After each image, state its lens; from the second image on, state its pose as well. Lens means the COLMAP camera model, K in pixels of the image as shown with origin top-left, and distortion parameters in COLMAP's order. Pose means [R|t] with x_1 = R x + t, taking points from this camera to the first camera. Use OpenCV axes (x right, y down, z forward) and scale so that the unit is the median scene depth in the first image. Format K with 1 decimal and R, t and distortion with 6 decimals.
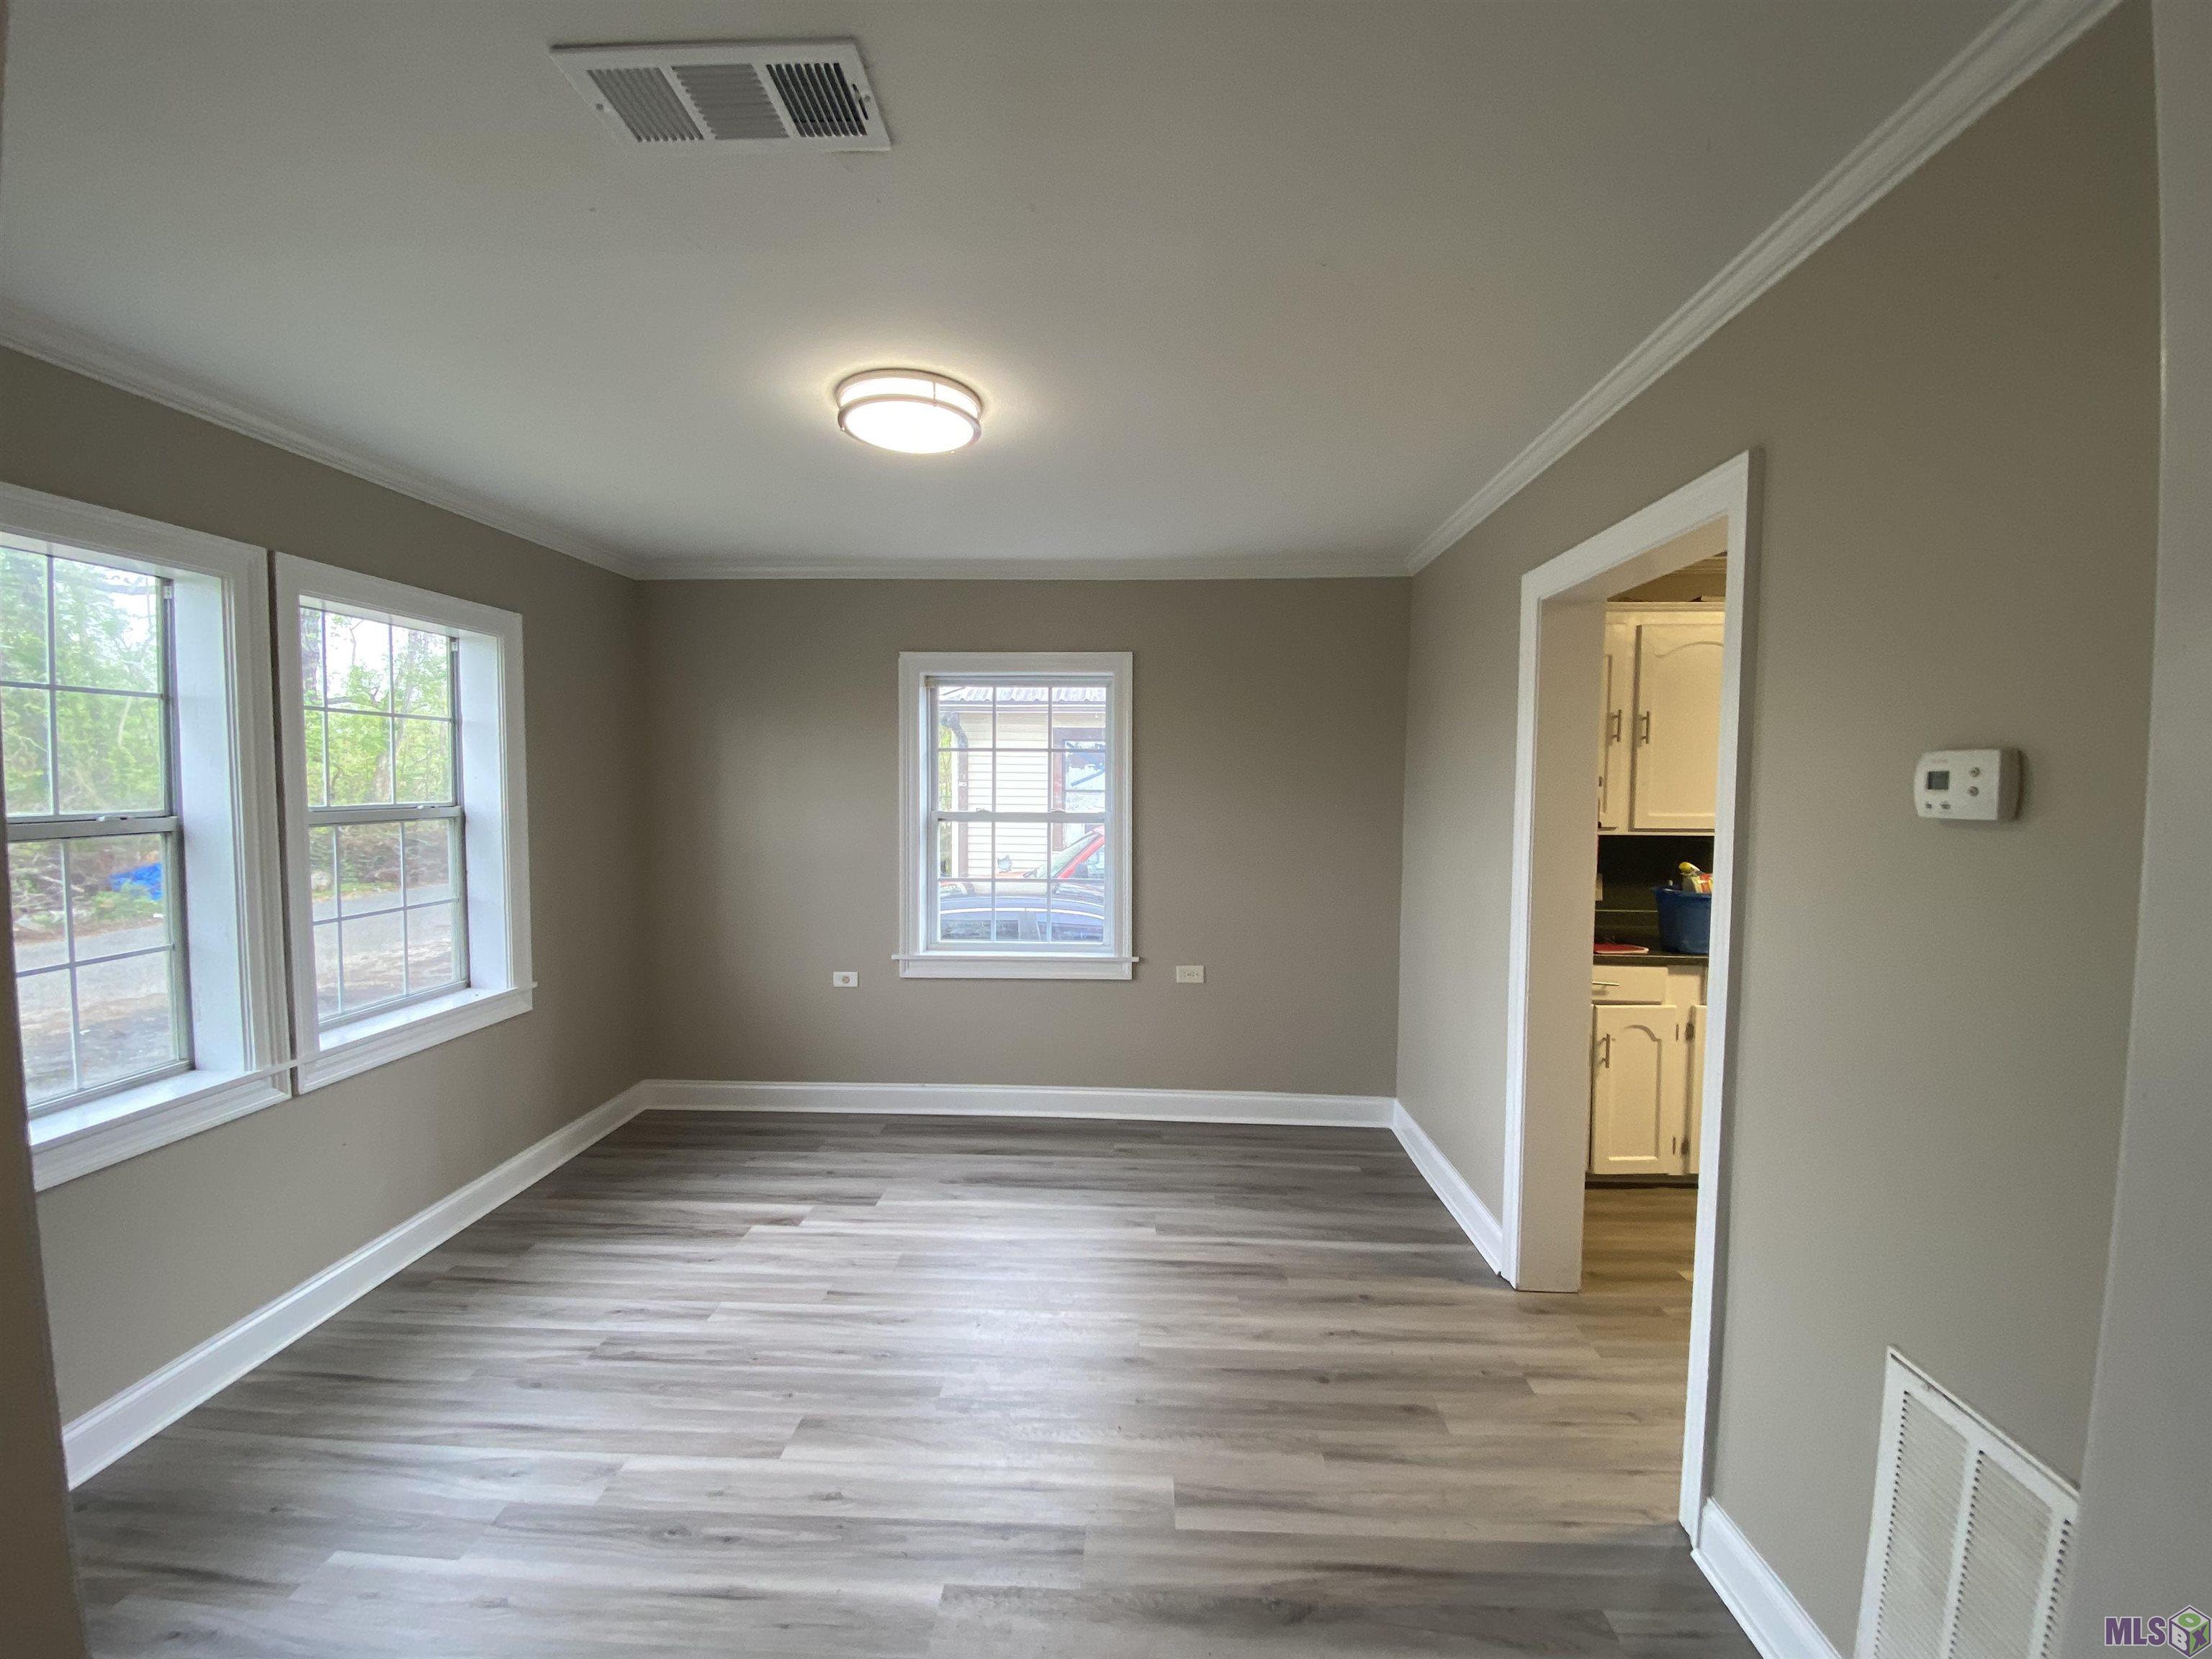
lens RADIAL K [[912.3, 0, 1106.0], [0, 912.3, 829.5], [0, 0, 1]] dist [-0.000876, -0.000344]
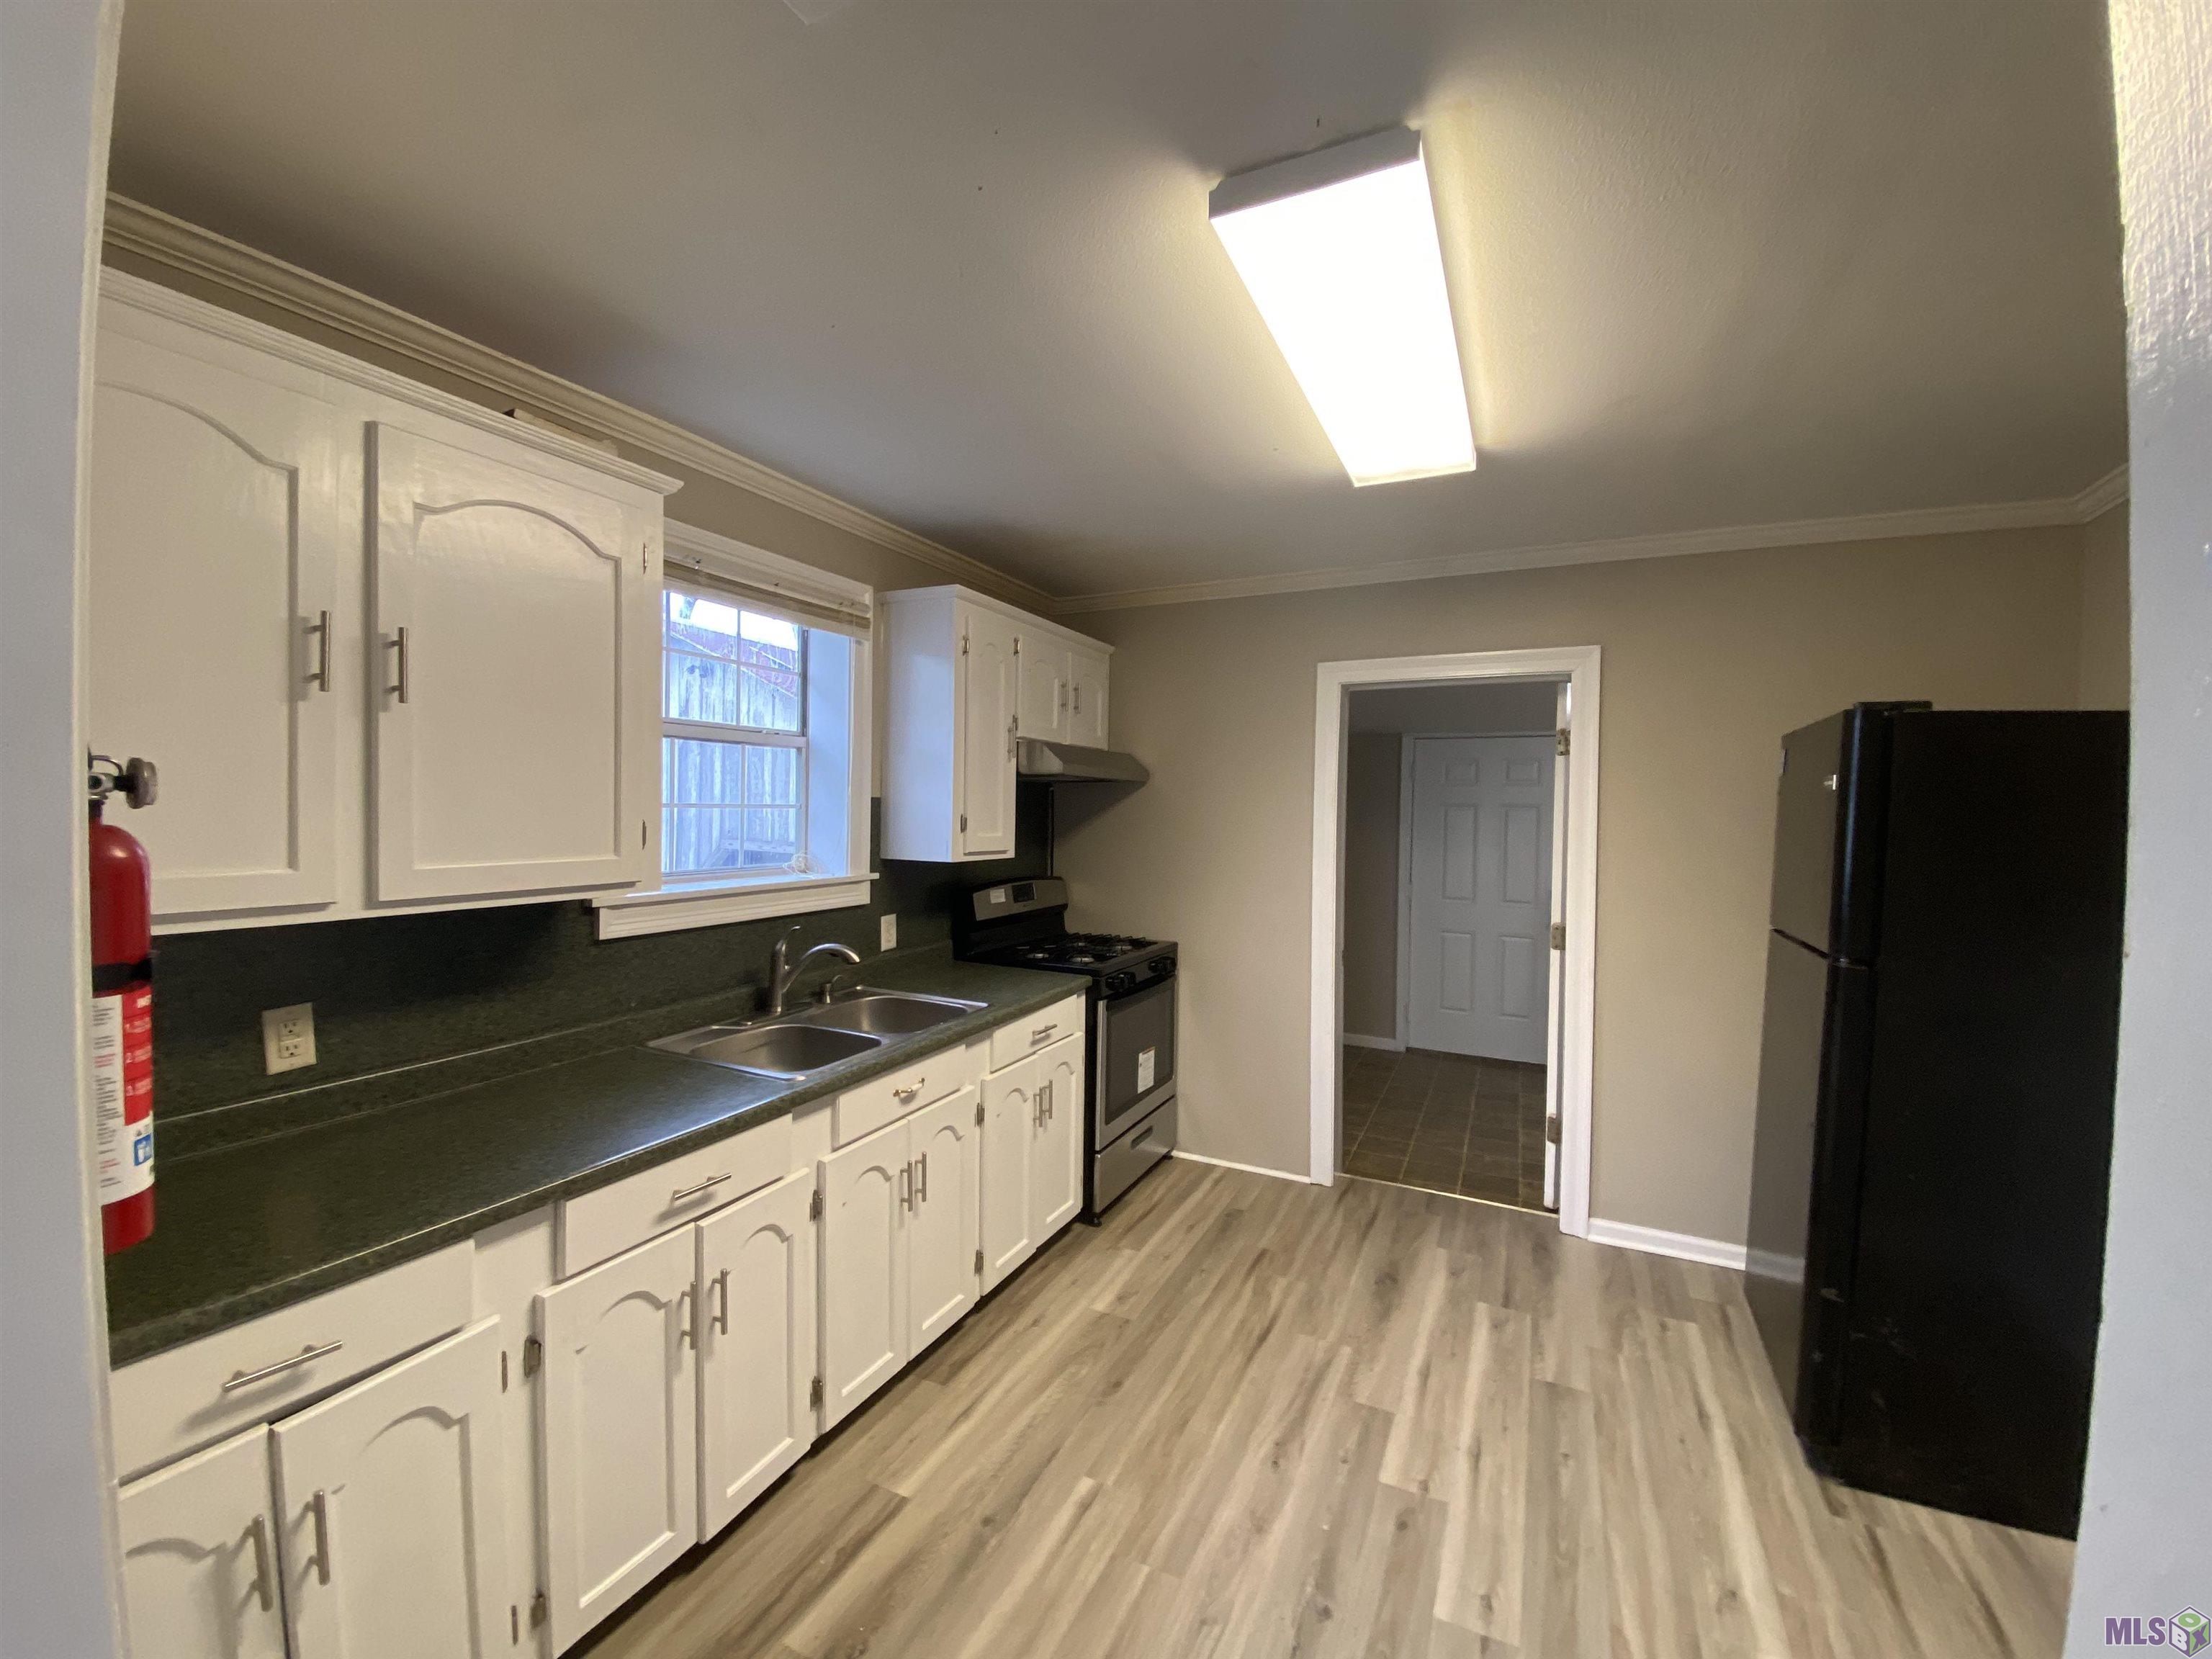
lens RADIAL K [[896.6, 0, 1106.0], [0, 896.6, 829.5], [0, 0, 1]] dist [0.001347, -0.012460]
pose [[0.392947, -0.019587, 0.919352, 0.357188], [0.039762, 0.999200, 0.004293, -0.024486], [-0.918701, 0.034868, 0.393412, 0.565592]]
